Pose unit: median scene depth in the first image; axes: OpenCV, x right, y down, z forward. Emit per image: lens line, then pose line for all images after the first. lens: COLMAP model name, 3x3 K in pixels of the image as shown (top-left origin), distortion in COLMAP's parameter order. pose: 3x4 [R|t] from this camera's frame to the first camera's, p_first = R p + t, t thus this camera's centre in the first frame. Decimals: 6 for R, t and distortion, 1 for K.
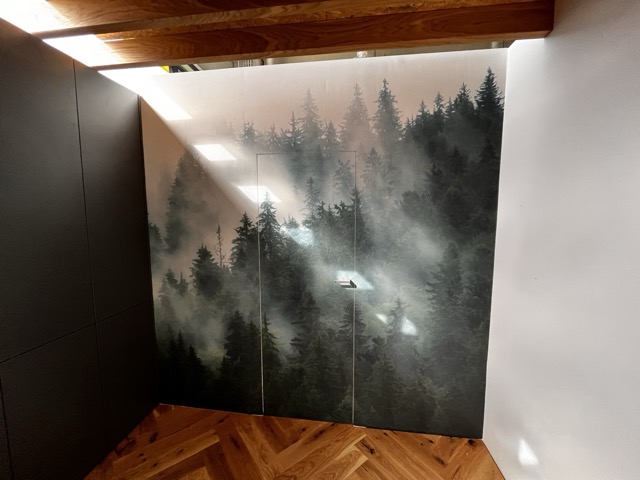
lens RADIAL K [[260.5, 0, 320.0], [0, 260.5, 240.0], [0, 0, 1]] dist [-0.011327, -0.000037]
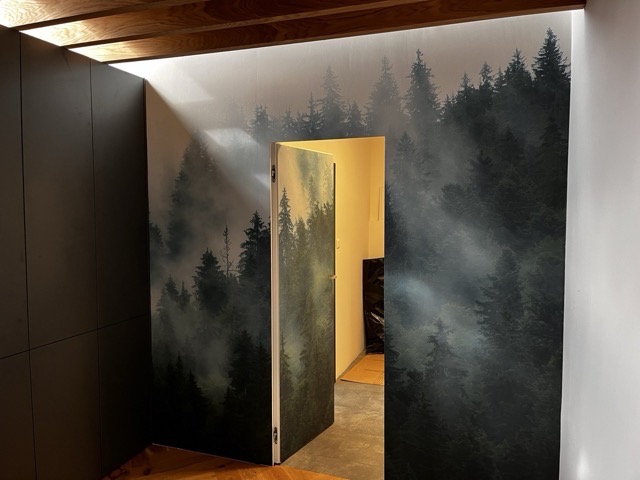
lens RADIAL K [[516.0, 0, 320.0], [0, 516.0, 240.0], [0, 0, 1]] dist [0.002986, -0.001590]
pose [[0.977394, 0.010198, -0.211178, 0.279695], [-0.018679, 0.999095, -0.038205, 0.049575], [0.210598, 0.041286, 0.976701, -0.606953]]
